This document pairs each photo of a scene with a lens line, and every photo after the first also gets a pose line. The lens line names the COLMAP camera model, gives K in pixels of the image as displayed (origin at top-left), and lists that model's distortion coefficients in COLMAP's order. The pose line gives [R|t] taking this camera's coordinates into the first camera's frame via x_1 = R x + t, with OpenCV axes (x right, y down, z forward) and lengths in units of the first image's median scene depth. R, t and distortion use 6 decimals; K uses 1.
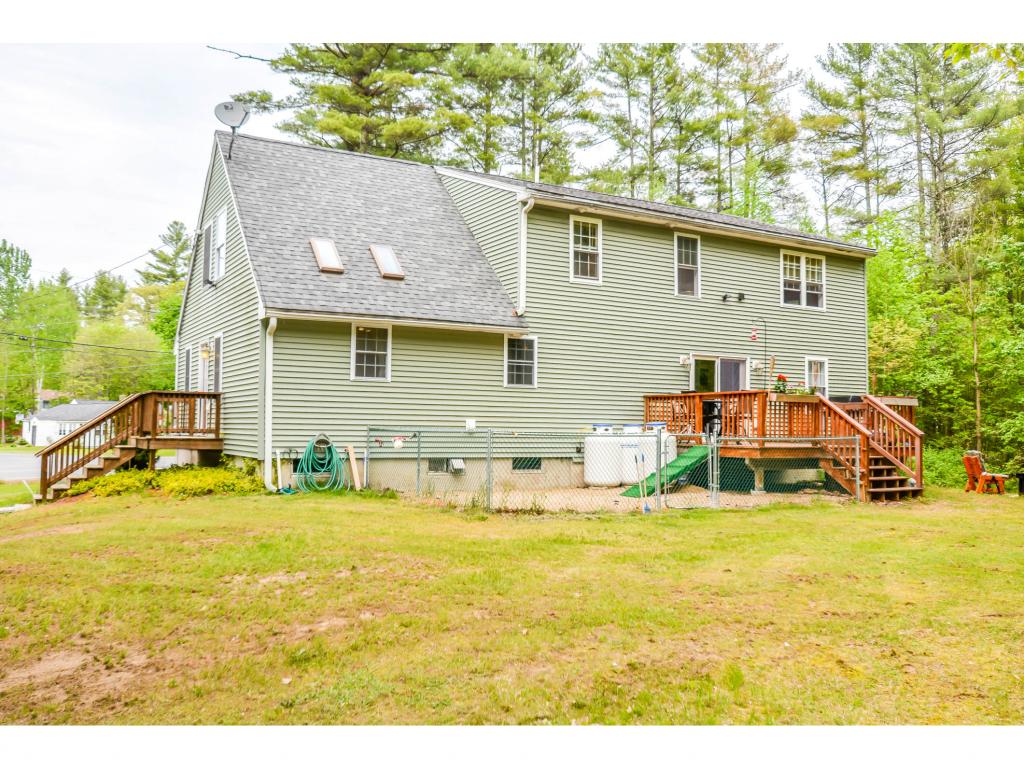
lens RADIAL K [[856.2, 0, 512.0], [0, 856.2, 384.0], [0, 0, 1]] dist [-0.060102, -0.000811]
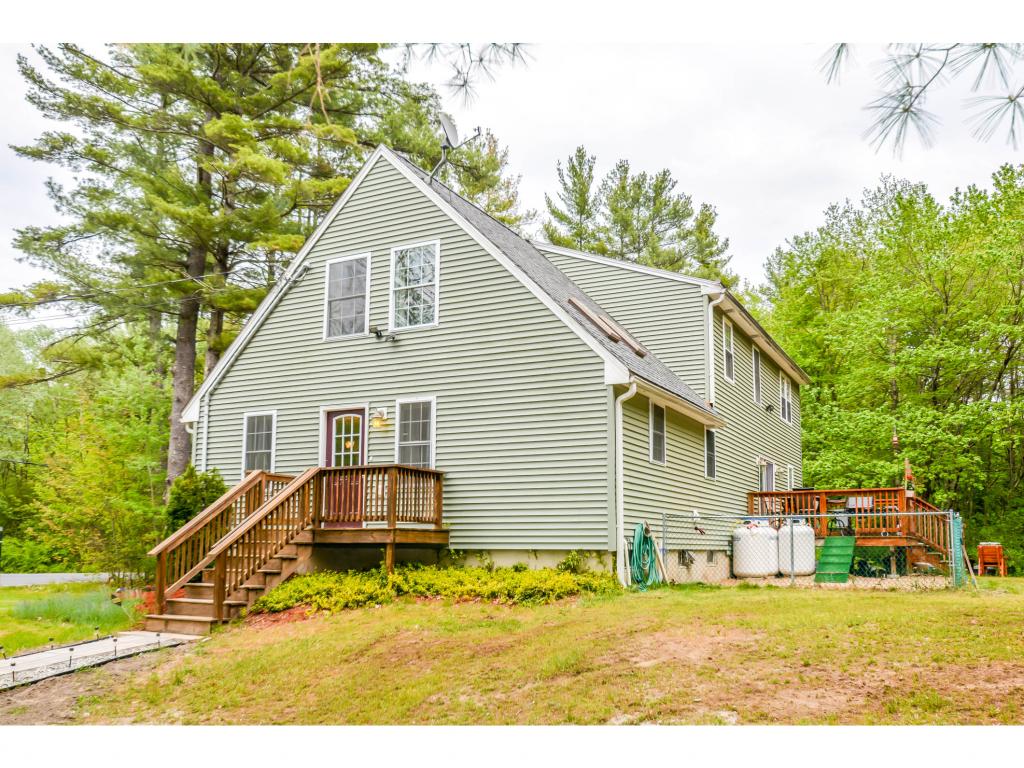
lens RADIAL K [[856.2, 0, 512.0], [0, 856.2, 384.0], [0, 0, 1]] dist [-0.060102, -0.000811]
pose [[0.839892, 0.095884, 0.534217, -0.729510], [-0.021992, 0.989475, -0.143020, 0.041880], [-0.542308, 0.108373, 0.833161, 0.283454]]
